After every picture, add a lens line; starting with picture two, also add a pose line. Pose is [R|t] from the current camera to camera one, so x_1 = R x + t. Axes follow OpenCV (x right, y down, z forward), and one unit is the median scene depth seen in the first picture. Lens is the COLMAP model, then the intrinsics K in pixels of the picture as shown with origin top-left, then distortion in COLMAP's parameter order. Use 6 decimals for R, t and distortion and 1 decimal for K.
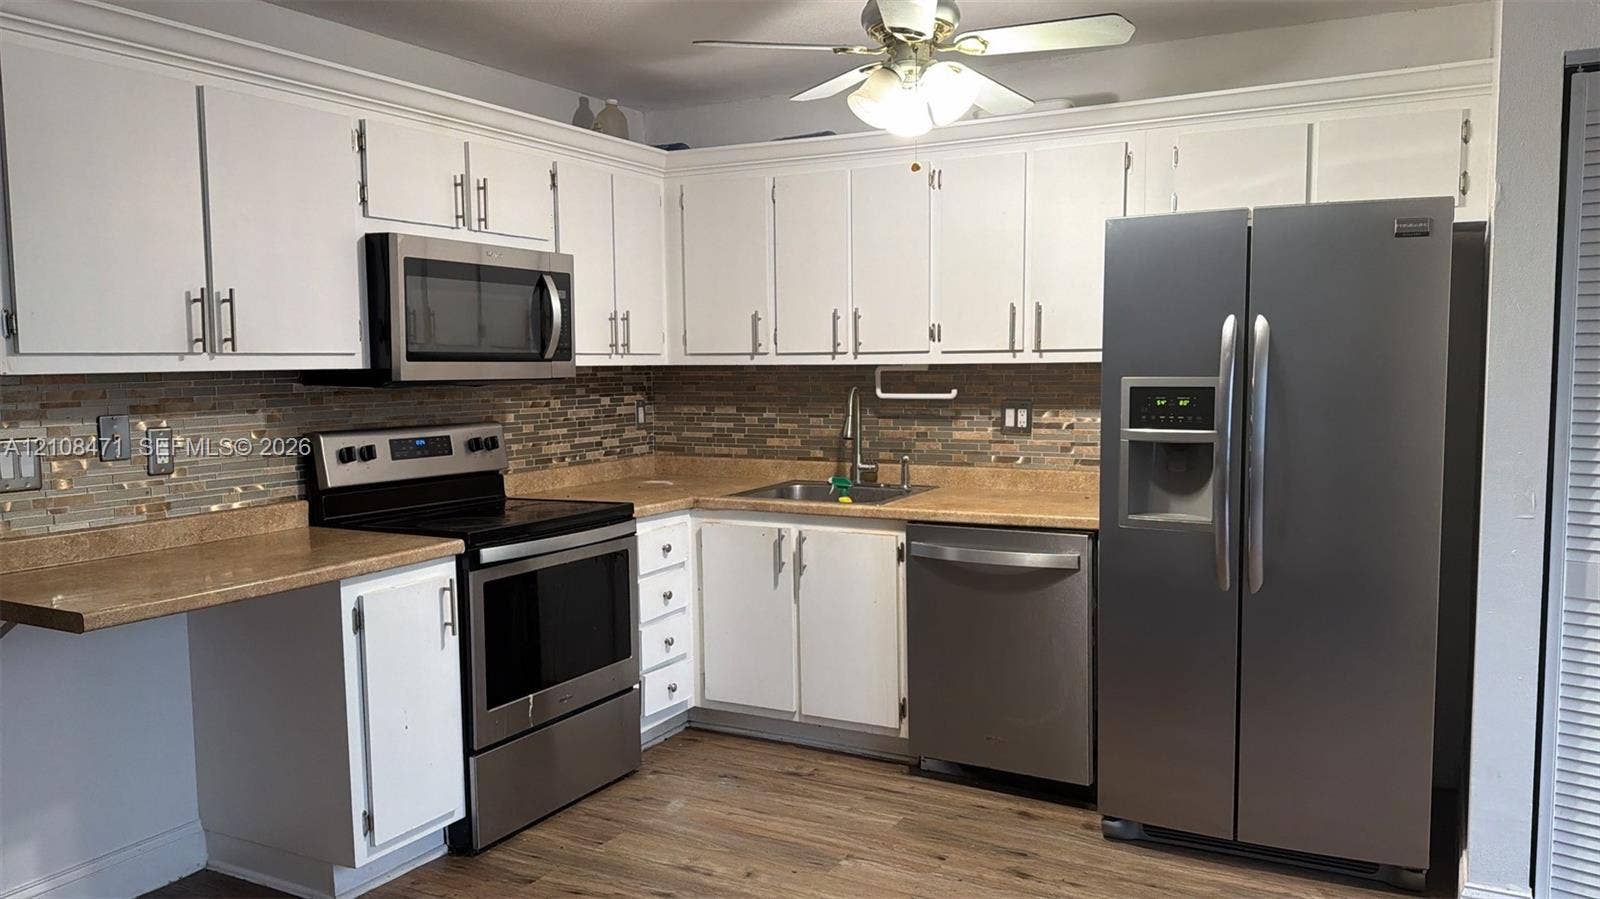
lens RADIAL K [[1163.3, 0, 816.1], [0, 1163.3, 446.1], [0, 0, 1]] dist [0.037804, -0.095000]
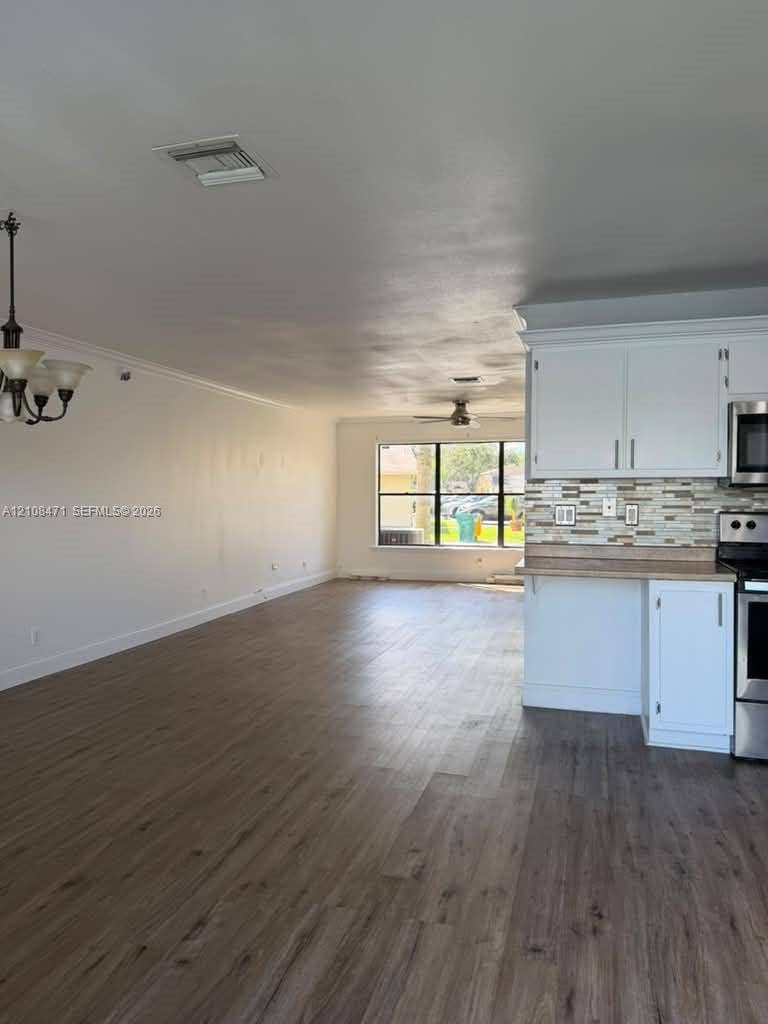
lens RADIAL K [[736.2, 0, 355.4], [0, 736.2, 500.3], [0, 0, 1]] dist [0.000305, -0.004706]
pose [[0.196175, 0.028553, -0.980153, 0.583790], [-0.079323, 0.996762, 0.013160, 0.001046], [0.977355, 0.075167, 0.197805, 0.196193]]
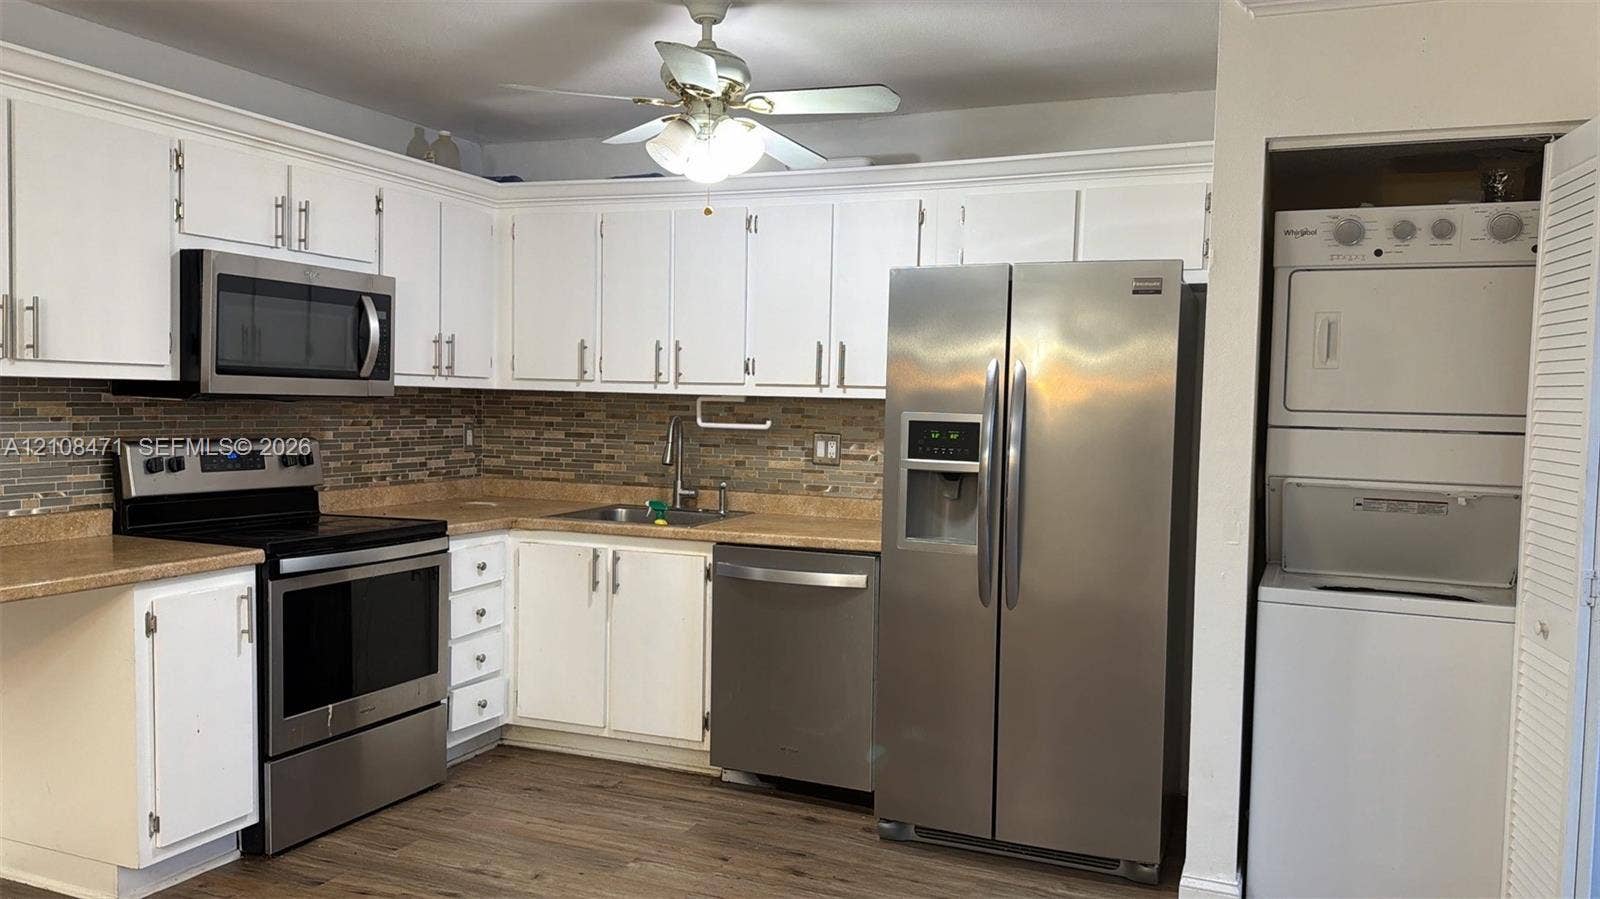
lens RADIAL K [[1163.3, 0, 826.3], [0, 1163.3, 445.0], [0, 0, 1]] dist [0.037804, -0.095000]
pose [[0.993471, 0.028659, 0.110427, 0.063820], [-0.024899, 0.999067, -0.035284, 0.010956], [-0.111335, 0.032304, 0.993258, -0.067400]]
